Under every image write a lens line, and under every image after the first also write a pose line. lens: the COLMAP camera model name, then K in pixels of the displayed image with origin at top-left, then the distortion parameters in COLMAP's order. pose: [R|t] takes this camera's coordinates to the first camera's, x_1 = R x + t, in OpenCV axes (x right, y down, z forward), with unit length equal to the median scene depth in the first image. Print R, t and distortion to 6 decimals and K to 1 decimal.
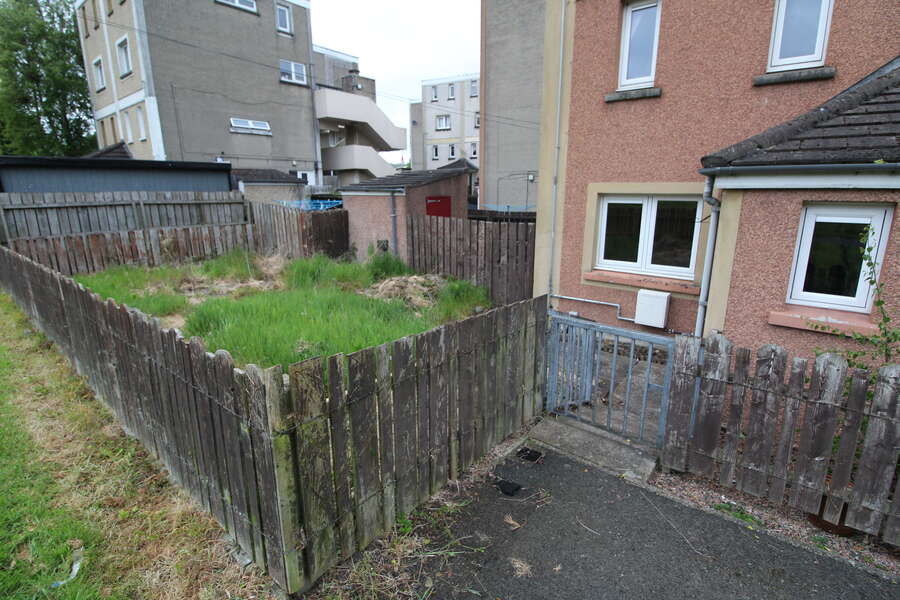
lens RADIAL K [[417.6, 0, 451.9], [0, 417.6, 283.1], [0, 0, 1]] dist [-0.002072, -0.014735]
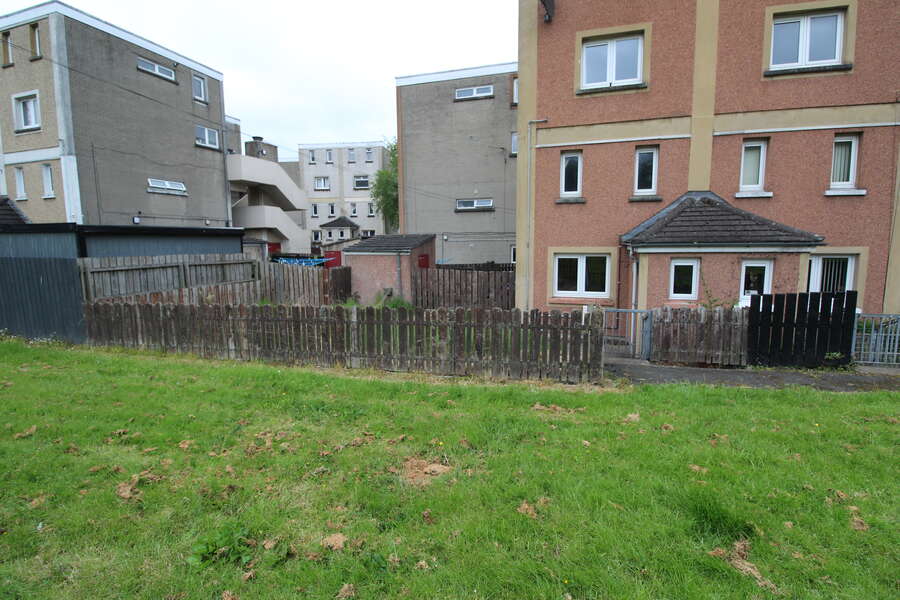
lens RADIAL K [[417.6, 0, 451.9], [0, 417.6, 283.1], [0, 0, 1]] dist [-0.002072, -0.014735]
pose [[0.929010, -0.041171, 0.367756, -0.428479], [0.085881, 0.990646, -0.106043, 0.036100], [-0.359951, 0.130099, 0.923856, -0.273030]]
